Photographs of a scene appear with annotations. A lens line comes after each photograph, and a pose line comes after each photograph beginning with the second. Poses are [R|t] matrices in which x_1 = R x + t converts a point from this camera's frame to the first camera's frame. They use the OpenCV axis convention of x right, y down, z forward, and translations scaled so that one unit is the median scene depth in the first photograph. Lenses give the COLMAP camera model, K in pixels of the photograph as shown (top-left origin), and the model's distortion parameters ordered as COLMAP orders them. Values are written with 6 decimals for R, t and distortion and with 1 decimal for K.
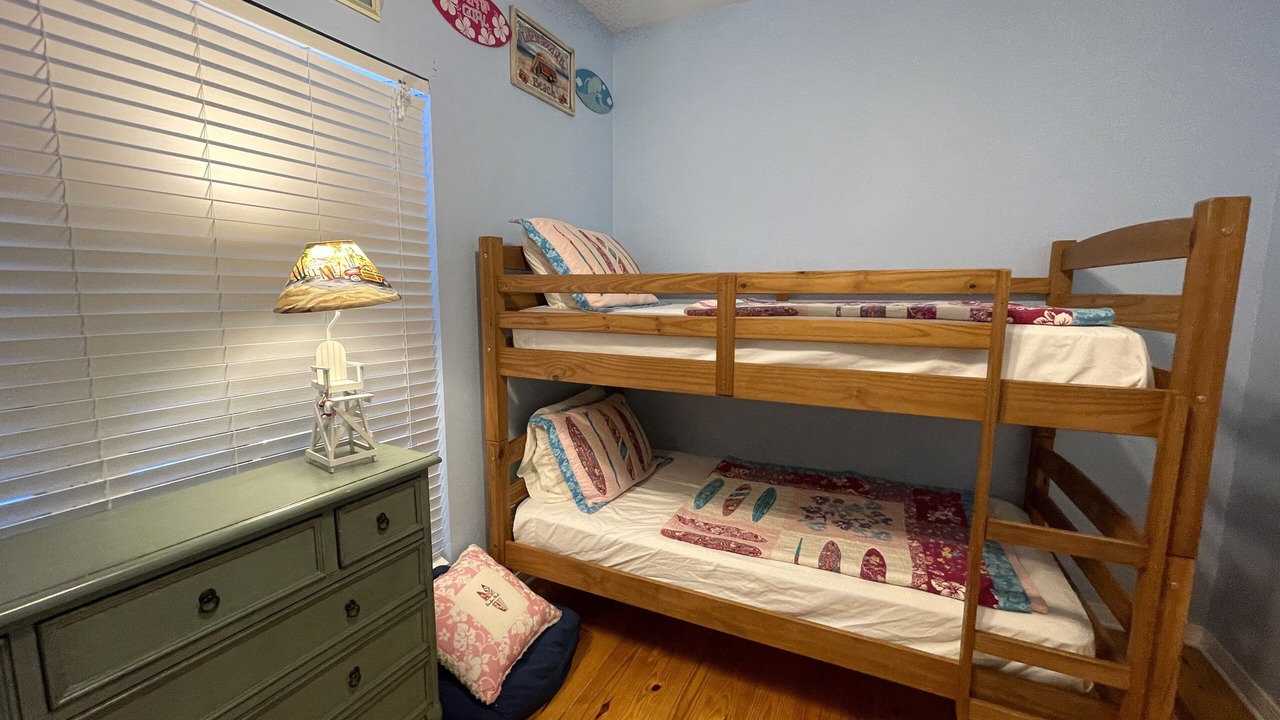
lens RADIAL K [[516.3, 0, 639.3], [0, 516.3, 356.5], [0, 0, 1]] dist [-0.002132, -0.000426]
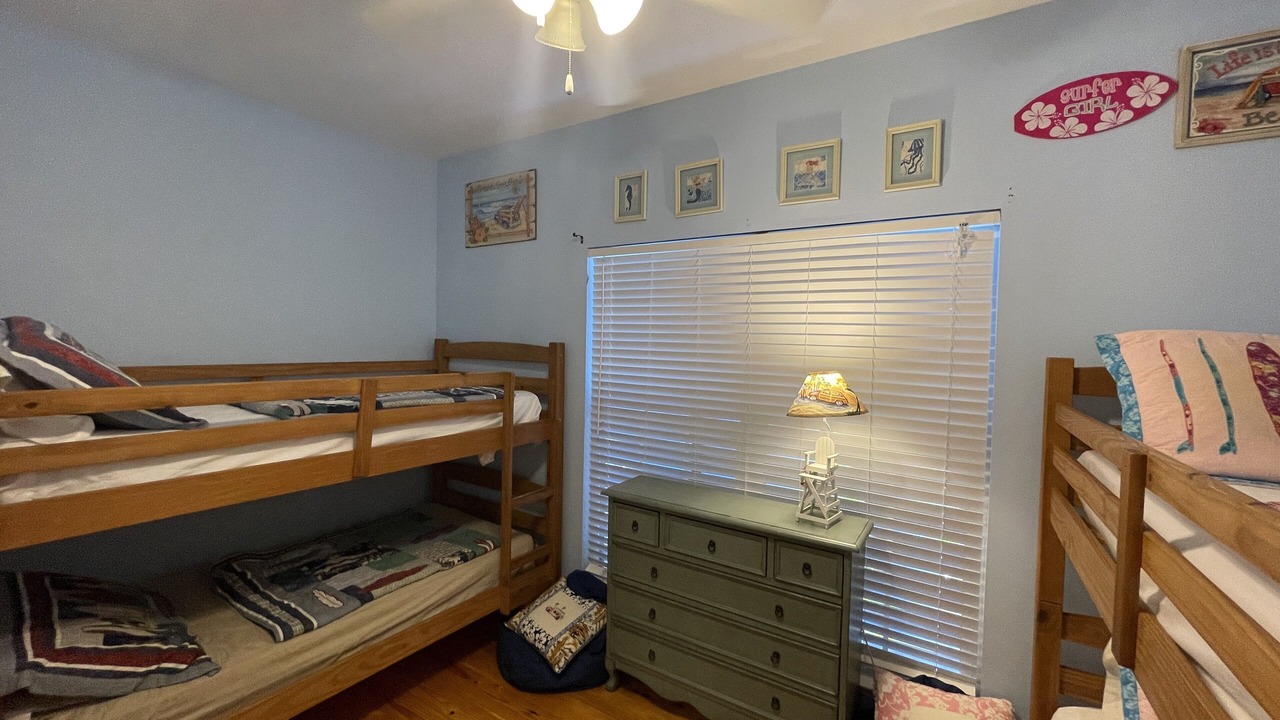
lens RADIAL K [[516.3, 0, 637.4], [0, 516.3, 354.7], [0, 0, 1]] dist [-0.002132, -0.000426]
pose [[-0.101808, 0.021121, -0.994580, 0.724266], [-0.153466, 0.987473, 0.036679, -0.183873], [0.982895, 0.156369, -0.097291, 0.454515]]
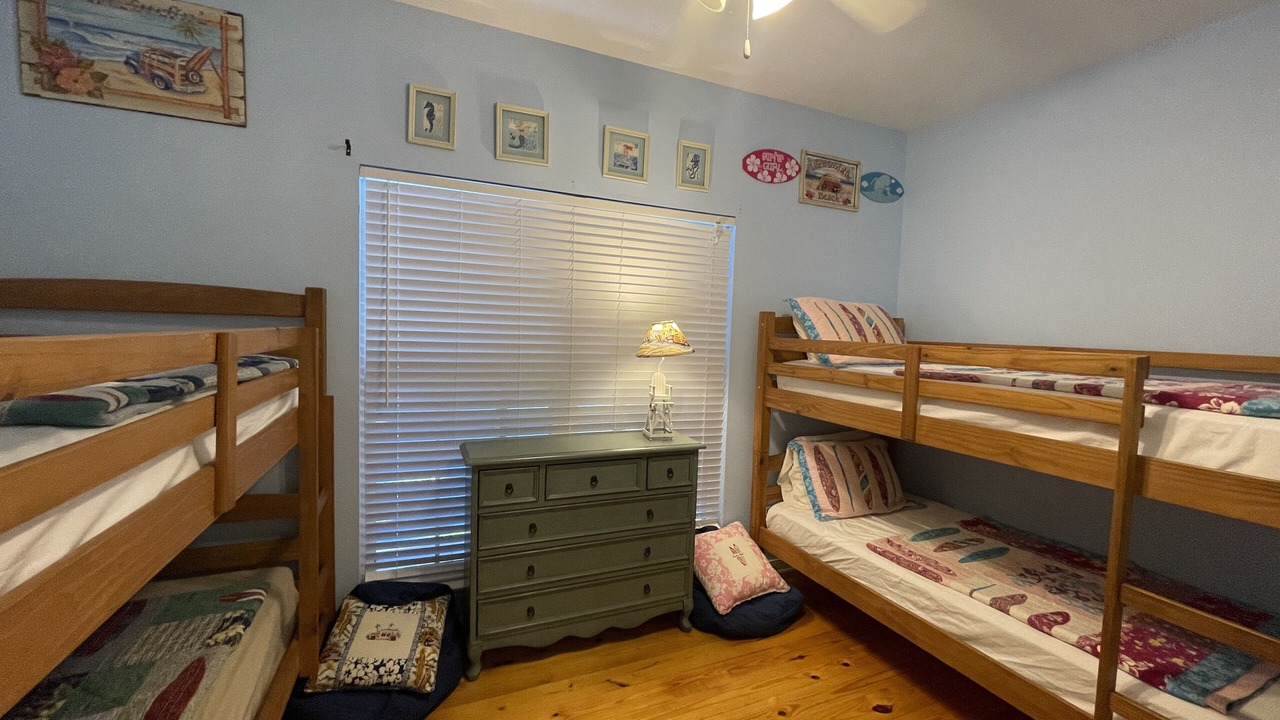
lens RADIAL K [[516.3, 0, 638.2], [0, 516.3, 358.2], [0, 0, 1]] dist [-0.002132, -0.000426]
pose [[0.770280, 0.061062, -0.634775, 0.425499], [-0.113274, 0.992677, -0.041964, 0.004395], [0.627564, 0.104228, 0.771556, -0.406078]]
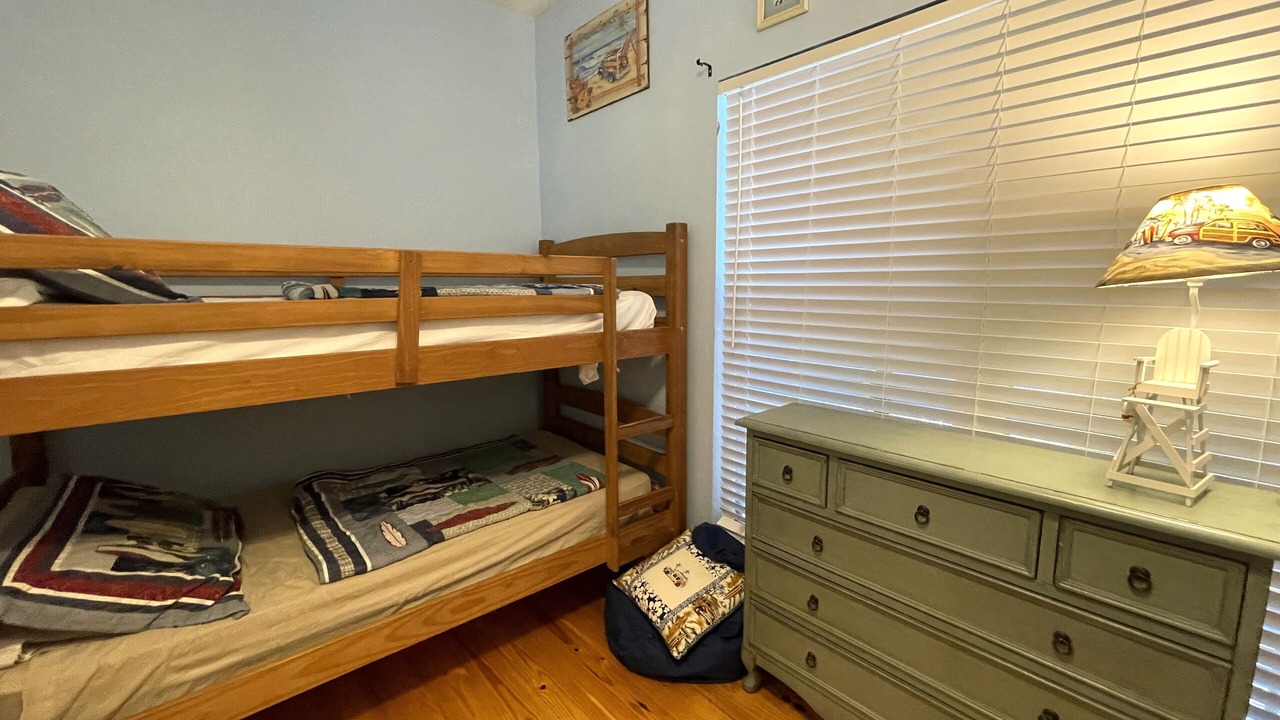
lens RADIAL K [[516.3, 0, 636.8], [0, 516.3, 355.8], [0, 0, 1]] dist [-0.002132, -0.000426]
pose [[-0.366127, 0.126790, -0.921887, 0.296402], [-0.117726, 0.976404, 0.181043, -0.024868], [0.923088, 0.174815, -0.342561, 0.417841]]
